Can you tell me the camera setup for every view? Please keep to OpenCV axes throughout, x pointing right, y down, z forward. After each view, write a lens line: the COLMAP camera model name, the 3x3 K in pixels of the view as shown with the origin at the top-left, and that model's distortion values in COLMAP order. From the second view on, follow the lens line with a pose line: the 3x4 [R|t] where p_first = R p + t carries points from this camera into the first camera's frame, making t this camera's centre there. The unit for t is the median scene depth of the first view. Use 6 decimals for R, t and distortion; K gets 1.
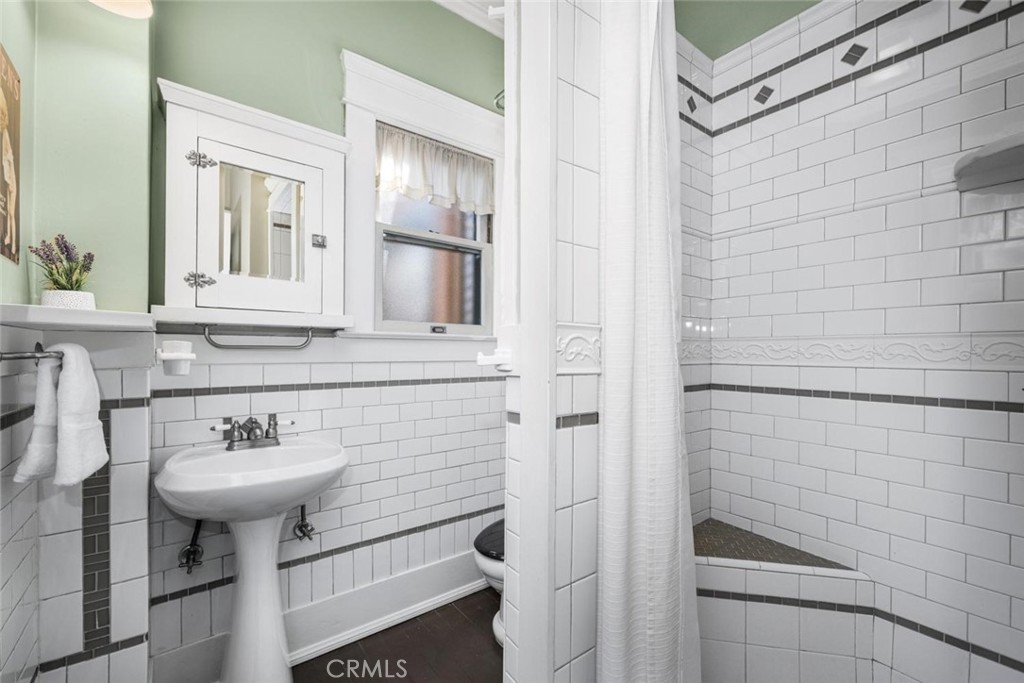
lens RADIAL K [[414.1, 0, 497.5], [0, 414.1, 354.2], [0, 0, 1]] dist [0.001270, -0.000055]
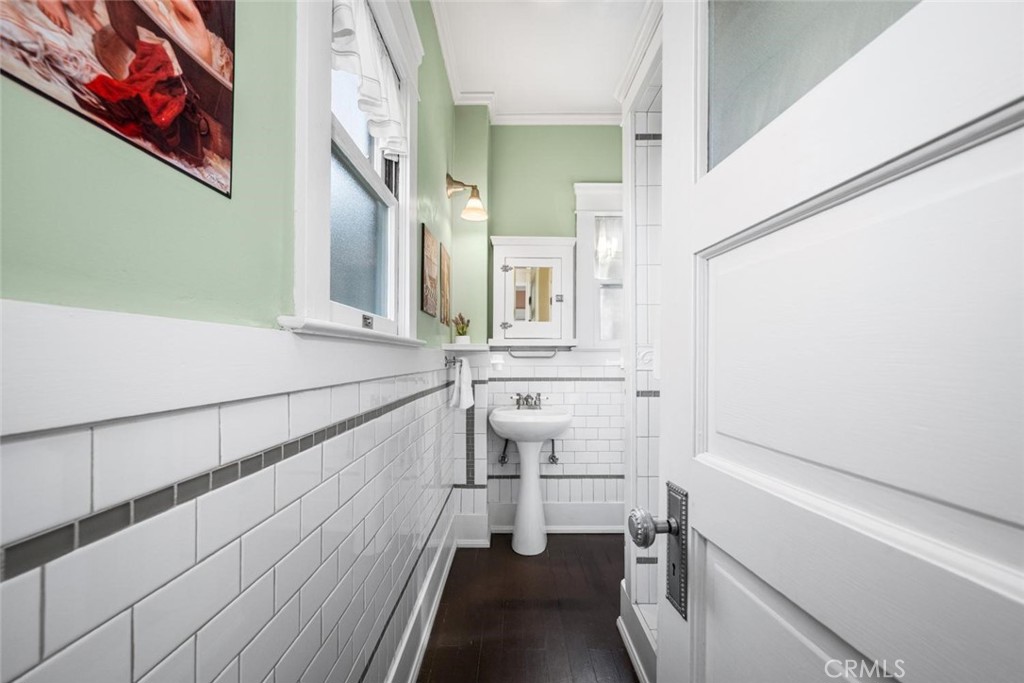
lens RADIAL K [[414.1, 0, 517.4], [0, 414.1, 350.3], [0, 0, 1]] dist [0.001270, -0.000055]
pose [[0.801114, -0.017711, -0.598250, 0.601388], [0.001170, 0.999606, -0.028027, 0.004641], [0.598511, 0.021753, 0.800819, -0.664642]]
